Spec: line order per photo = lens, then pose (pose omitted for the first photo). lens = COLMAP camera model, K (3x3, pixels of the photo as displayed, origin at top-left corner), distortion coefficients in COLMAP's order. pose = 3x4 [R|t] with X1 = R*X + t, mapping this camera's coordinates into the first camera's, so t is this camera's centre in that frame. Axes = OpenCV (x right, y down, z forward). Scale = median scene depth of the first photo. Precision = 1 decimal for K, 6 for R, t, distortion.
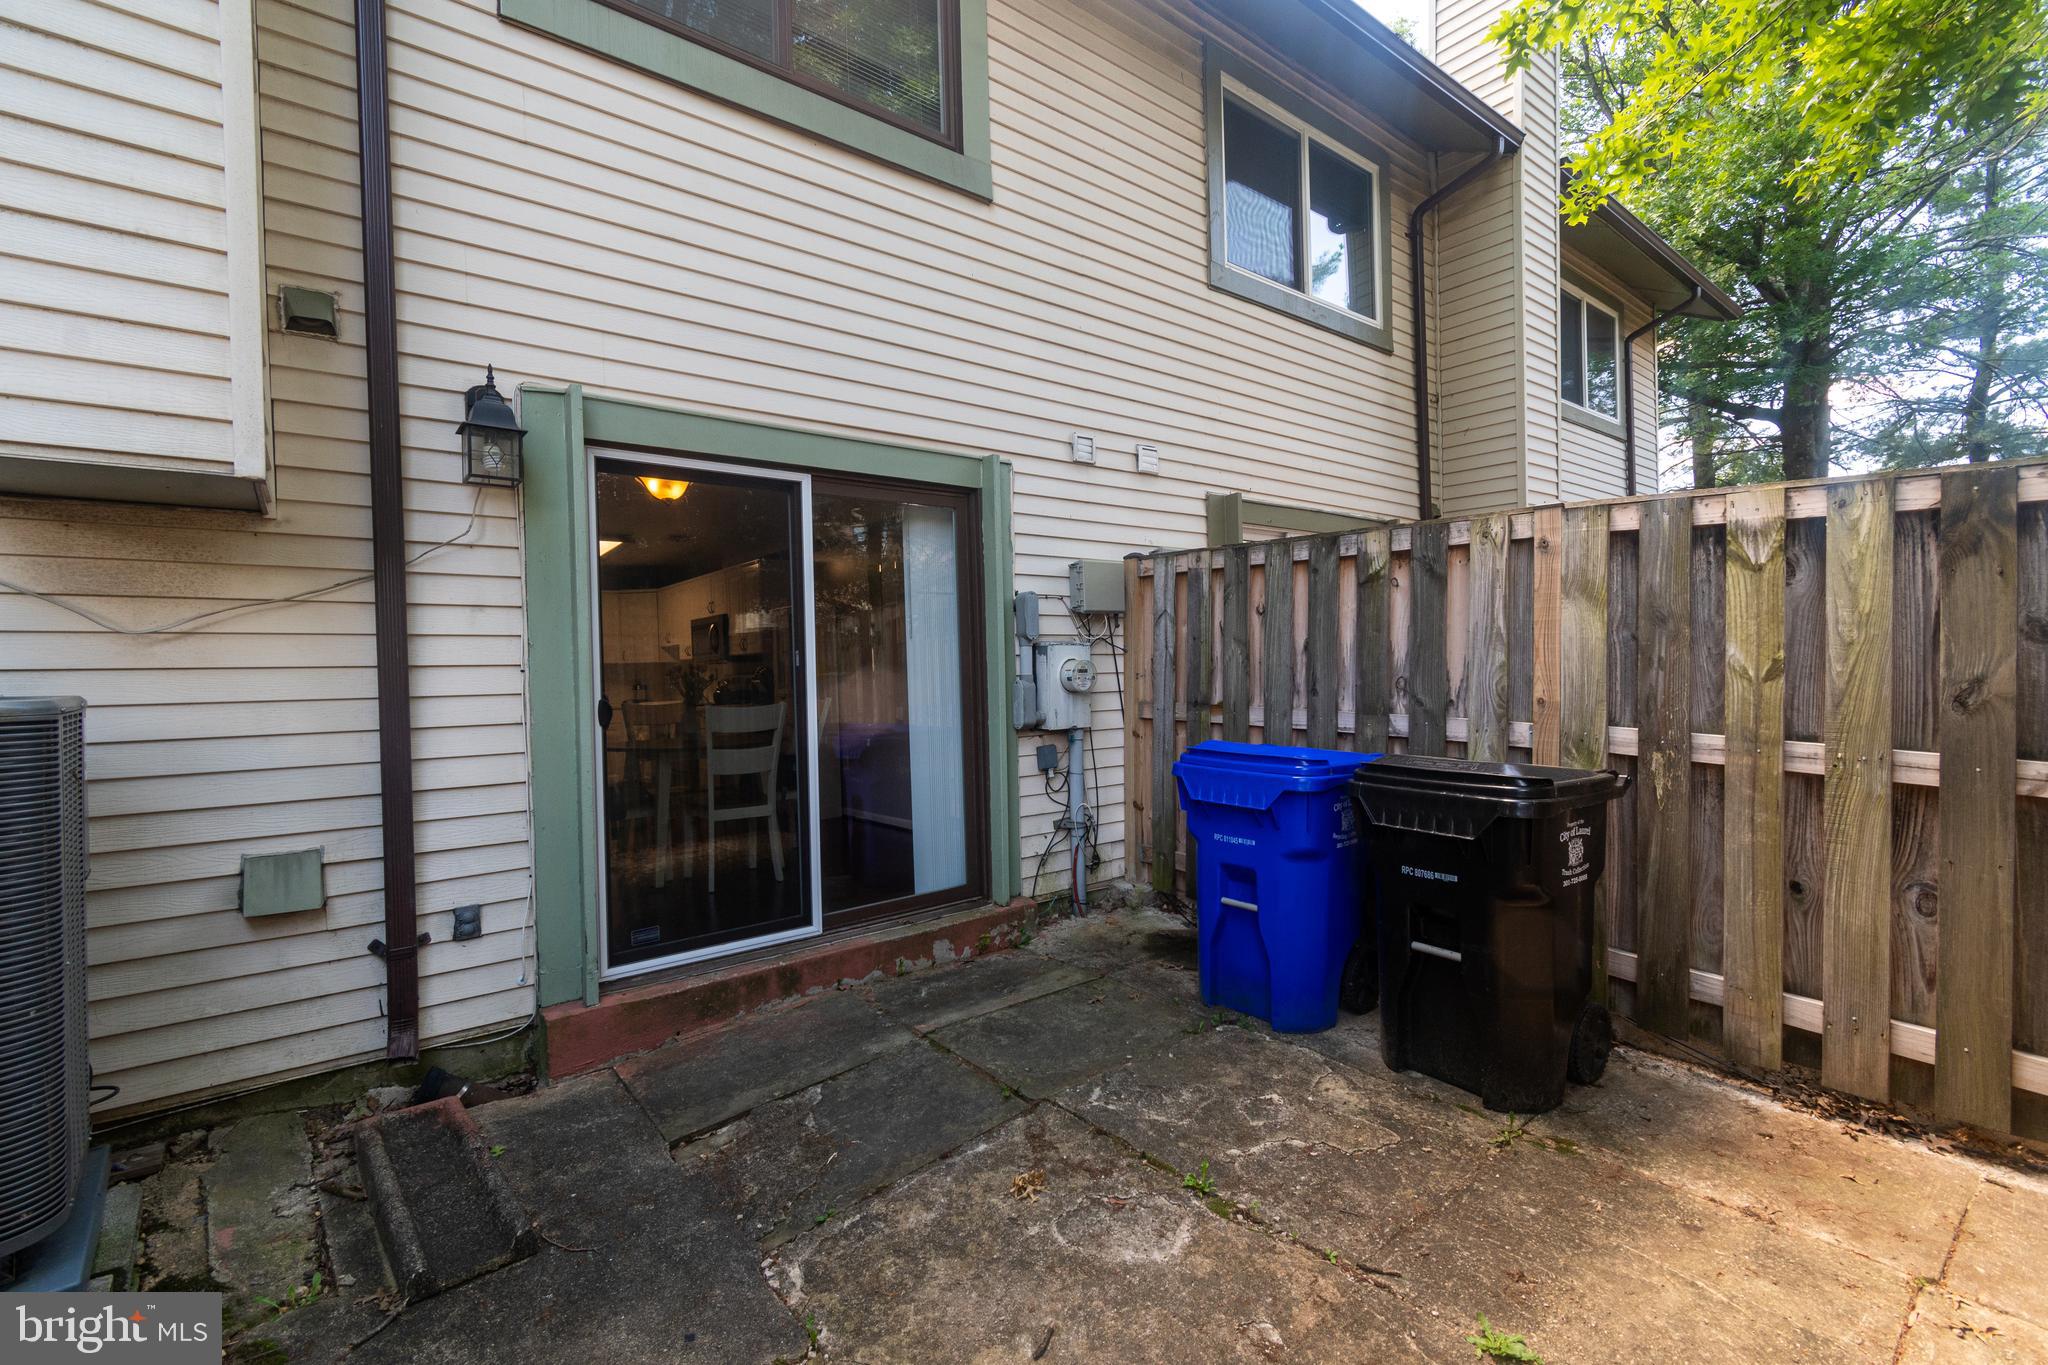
lens RADIAL K [[899.1, 0, 1024.1], [0, 899.1, 673.7], [0, 0, 1]] dist [-0.004891, 0.000258]
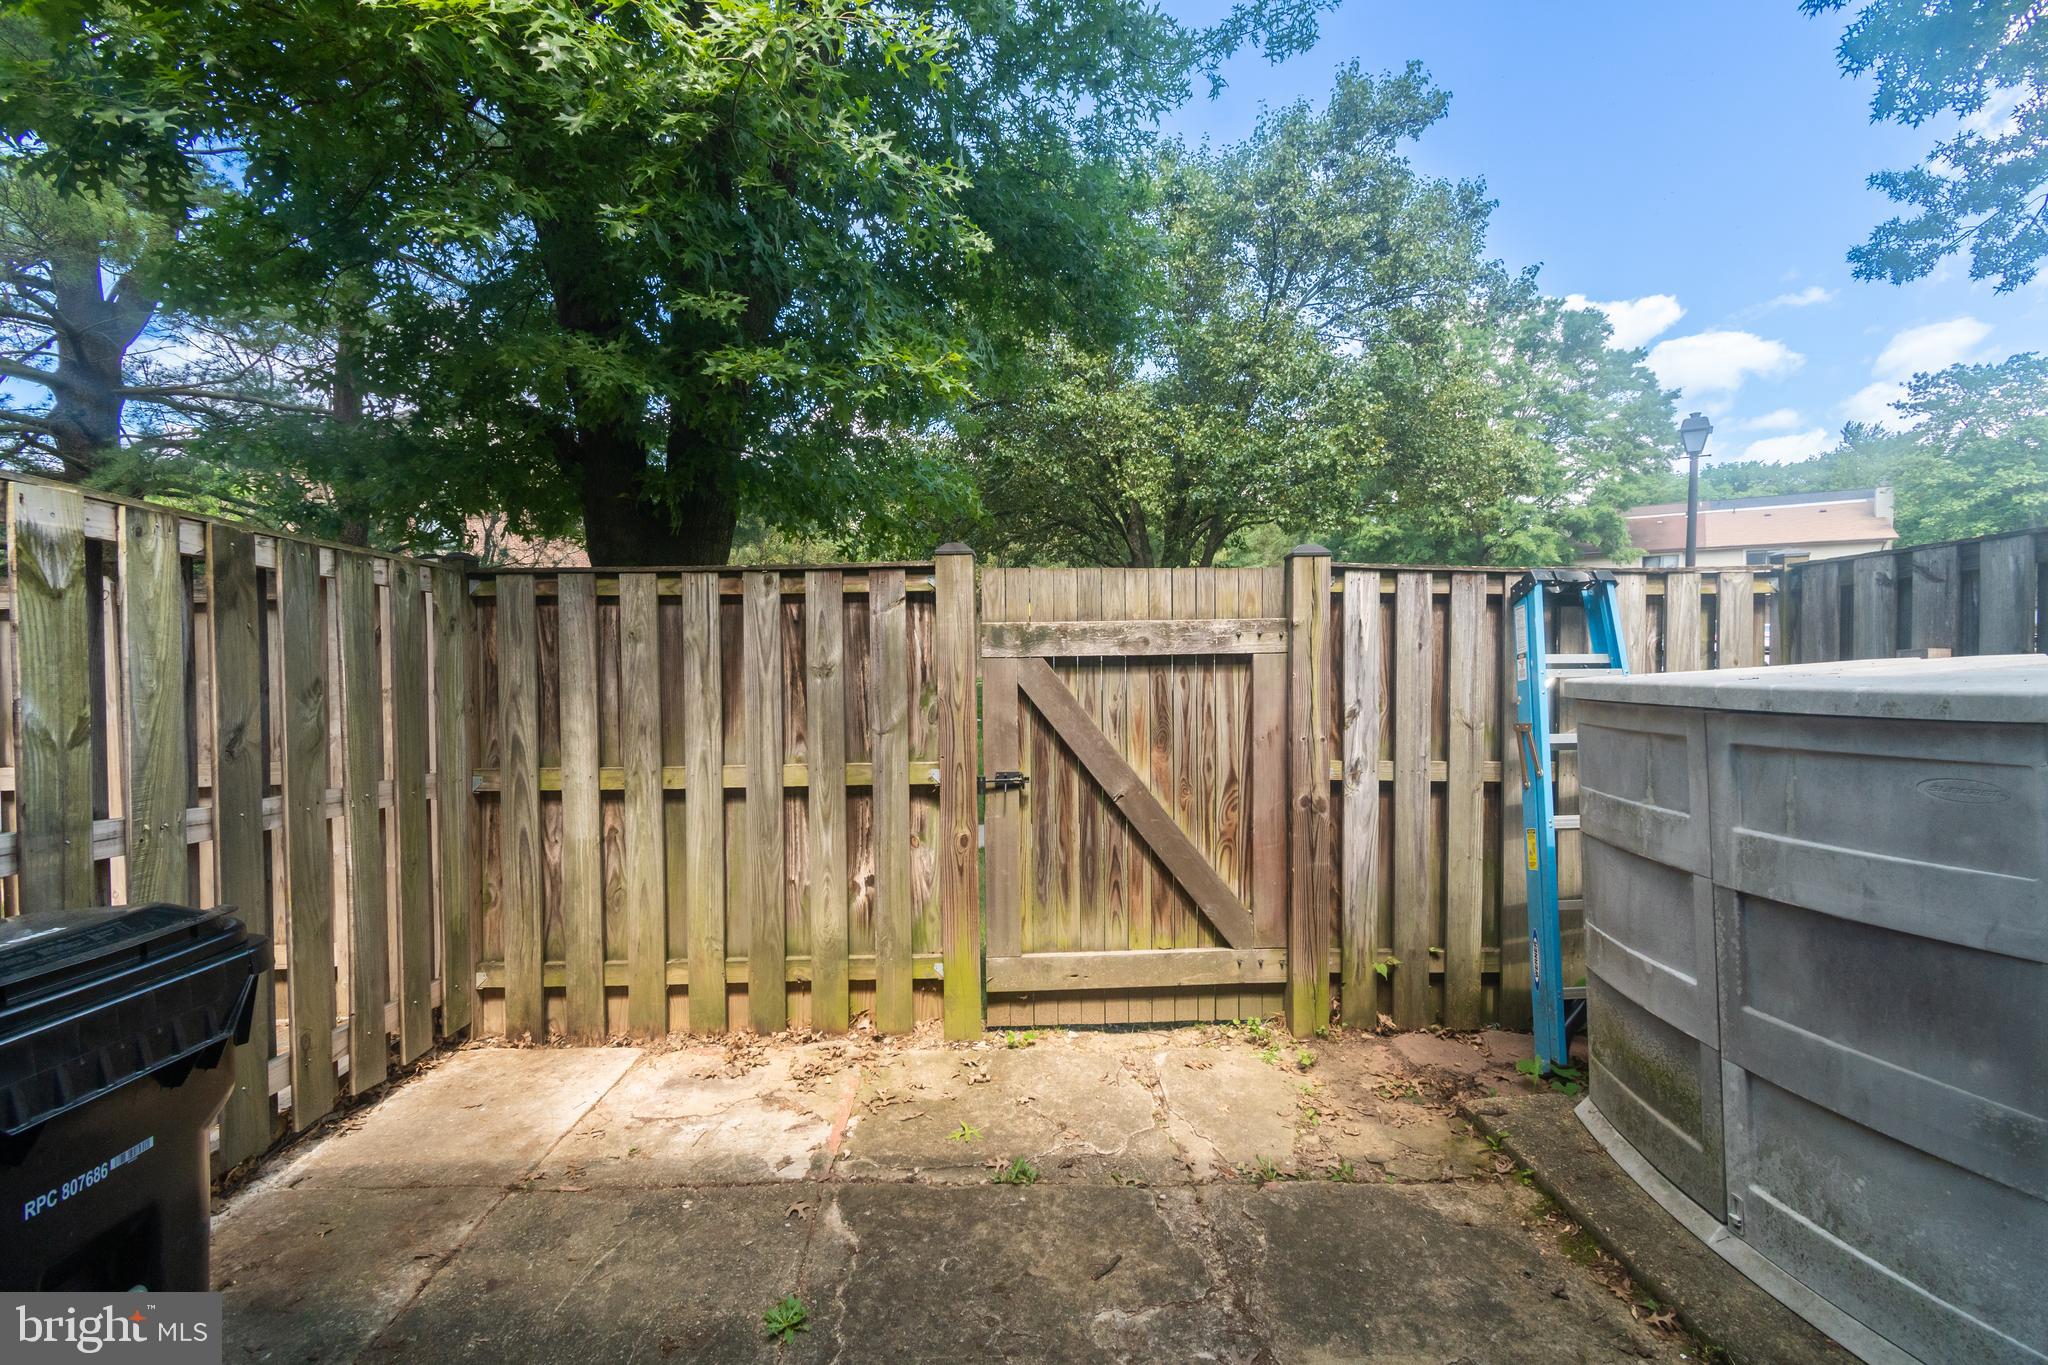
lens RADIAL K [[899.1, 0, 1024.2], [0, 899.1, 681.5], [0, 0, 1]] dist [-0.004891, 0.000258]
pose [[-0.801523, 0.008672, 0.597901, -0.254573], [0.029004, 0.999282, 0.024387, -0.041687], [-0.597260, 0.036888, -0.801199, 1.124638]]
